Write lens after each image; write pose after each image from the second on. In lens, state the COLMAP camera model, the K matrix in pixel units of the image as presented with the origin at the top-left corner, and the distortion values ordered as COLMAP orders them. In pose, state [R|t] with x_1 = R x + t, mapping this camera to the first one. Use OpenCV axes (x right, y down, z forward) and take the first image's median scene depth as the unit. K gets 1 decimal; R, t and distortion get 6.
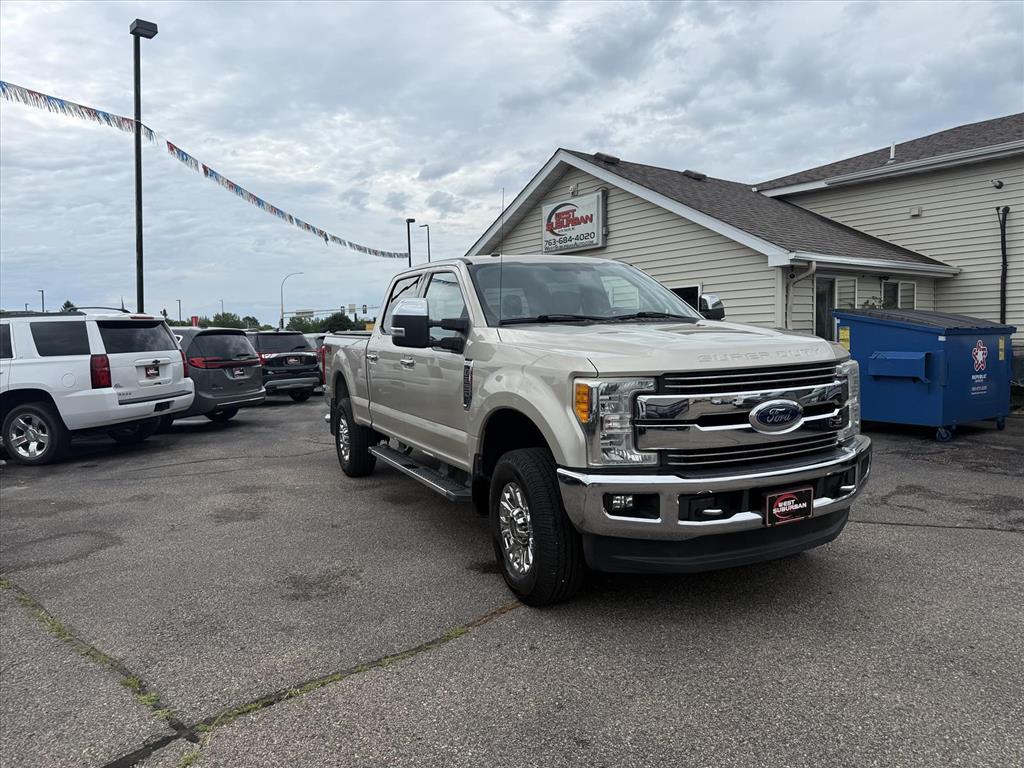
lens RADIAL K [[715.2, 0, 515.6], [0, 715.2, 386.0], [0, 0, 1]] dist [0.090444, -0.125512]
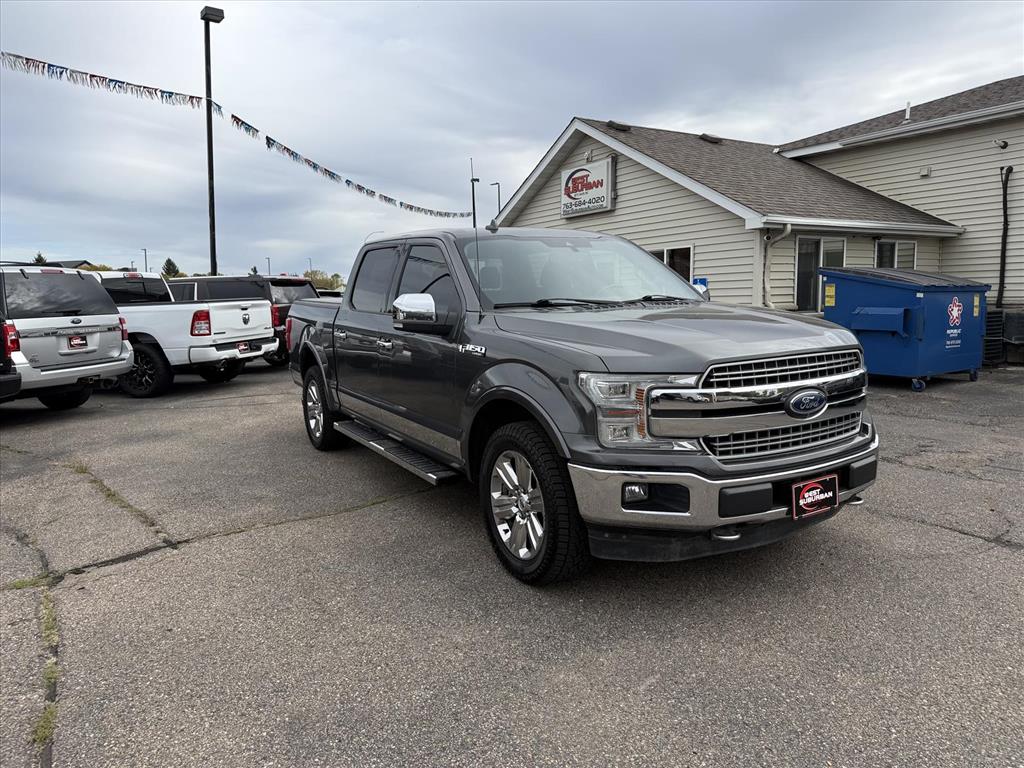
lens RADIAL K [[717.0, 0, 515.5], [0, 717.0, 381.2], [0, 0, 1]] dist [0.070408, -0.091399]
pose [[0.993716, 0.016931, -0.110647, 0.101830], [-0.011185, 0.998566, 0.052344, 0.008086], [0.111375, -0.050777, 0.992480, -0.102163]]
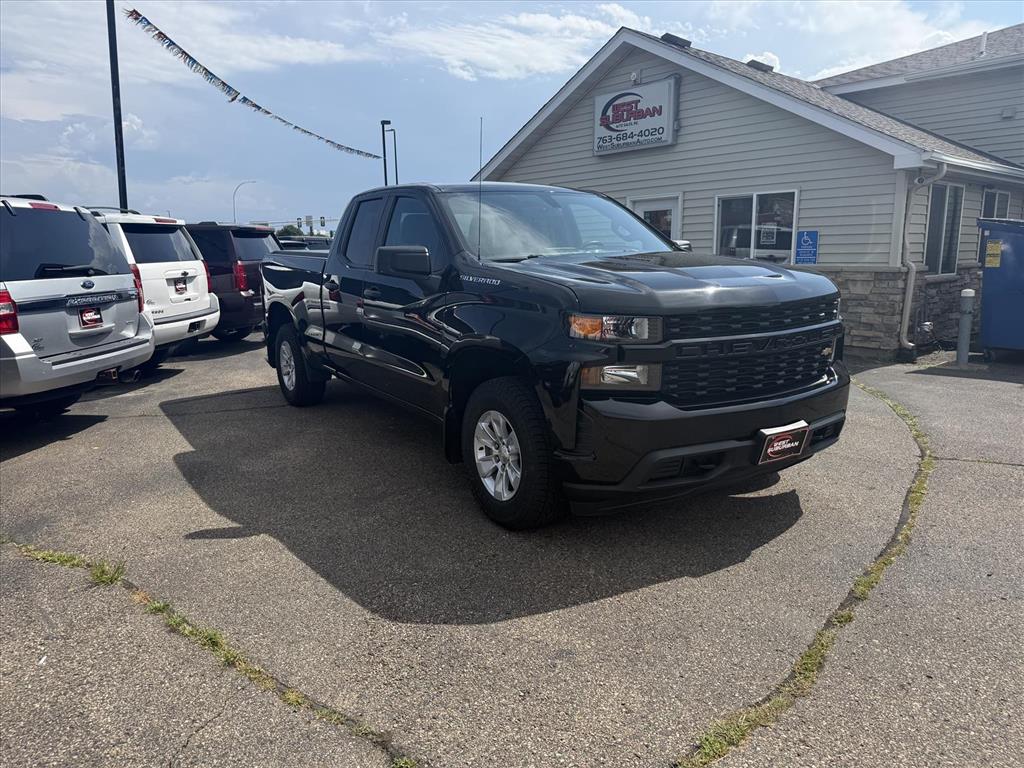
lens RADIAL K [[721.9, 0, 505.6], [0, 721.9, 391.6], [0, 0, 1]] dist [0.027666, -0.040172]
pose [[0.998882, 0.000908, 0.047271, -0.122469], [-0.006600, 0.992706, 0.120383, -0.000976], [-0.046817, -0.120560, 0.991601, 0.101779]]
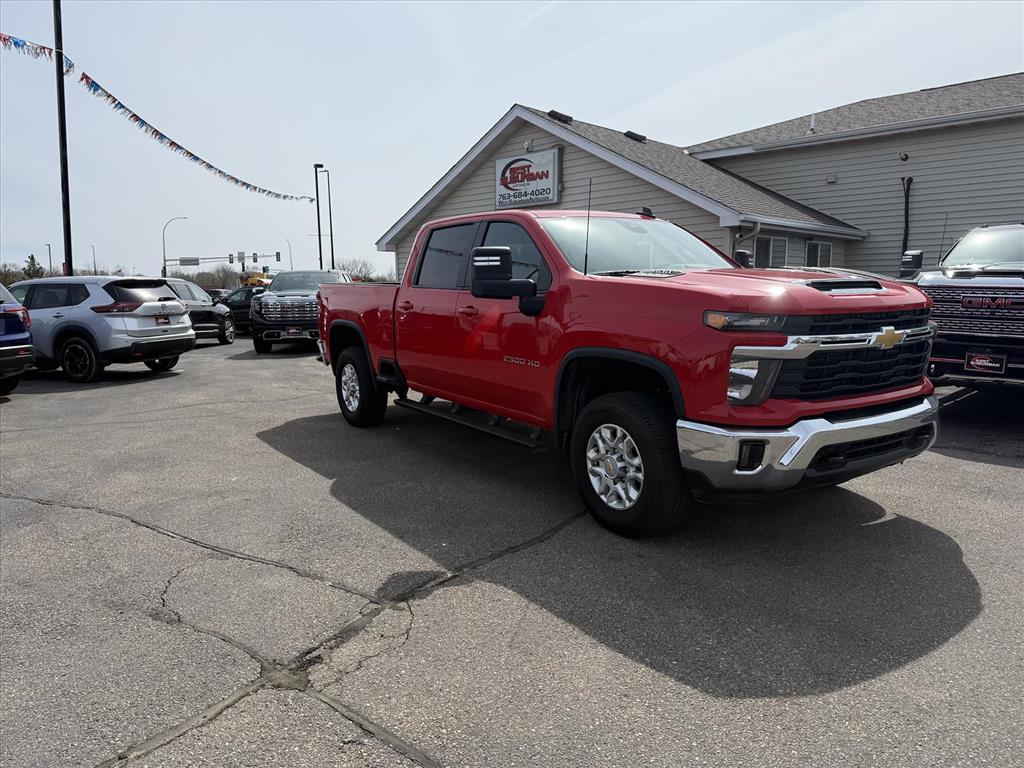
lens RADIAL K [[713.3, 0, 510.4], [0, 713.3, 390.5], [0, 0, 1]] dist [0.078486, -0.099203]
pose [[0.990102, -0.005677, 0.140232, -0.096207], [-0.004201, 0.997535, 0.070044, 0.006949], [-0.140284, -0.069939, 0.987638, -0.045386]]
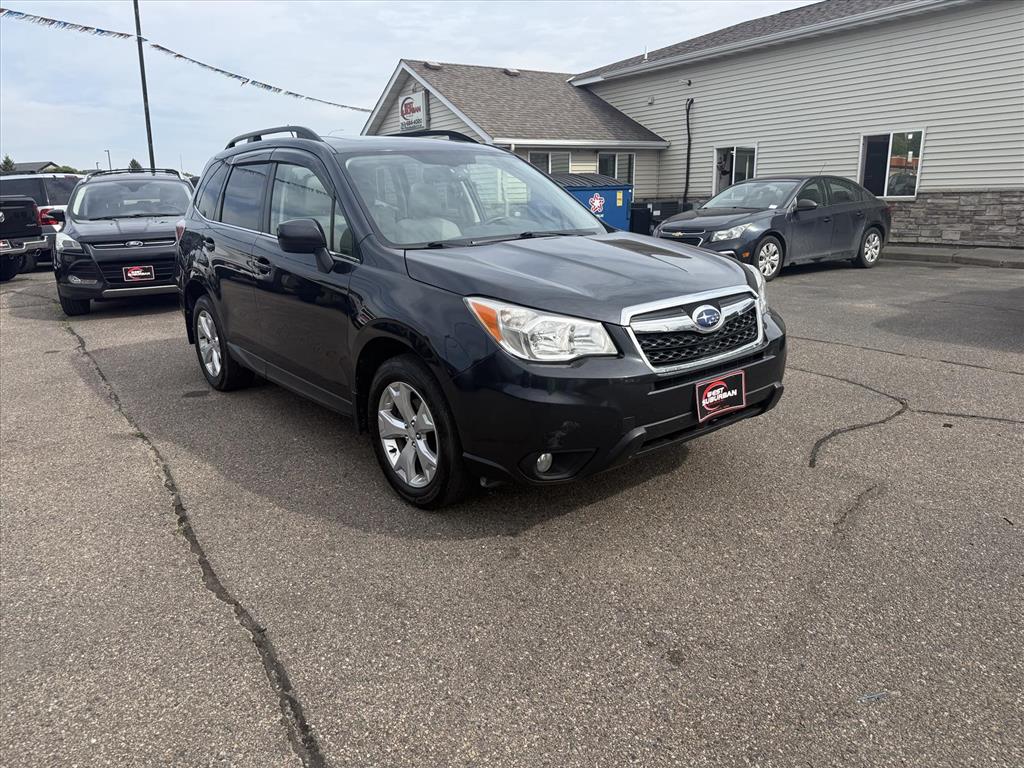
lens RADIAL K [[721.9, 0, 505.6], [0, 721.9, 391.6], [0, 0, 1]] dist [0.027666, -0.040172]
pose [[0.994837, 0.025214, -0.098299, 0.449250], [-0.005272, 0.980175, 0.198066, 0.044407], [0.101345, -0.196525, 0.975247, -0.575403]]
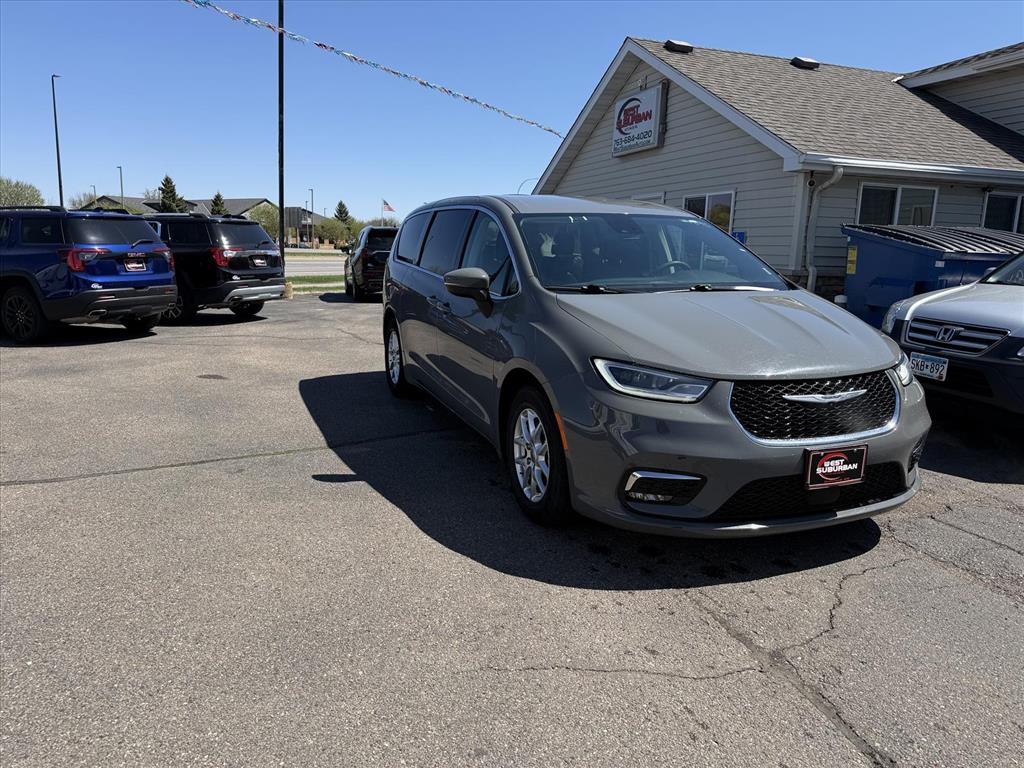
lens RADIAL K [[726.9, 0, 506.2], [0, 726.9, 391.1], [0, 0, 1]] dist [-0.006103, 0.003389]
pose [[0.937800, 0.113489, -0.328103, 0.277547], [-0.070574, 0.987647, 0.139904, -0.002305], [0.339927, -0.108046, 0.934224, 0.036105]]
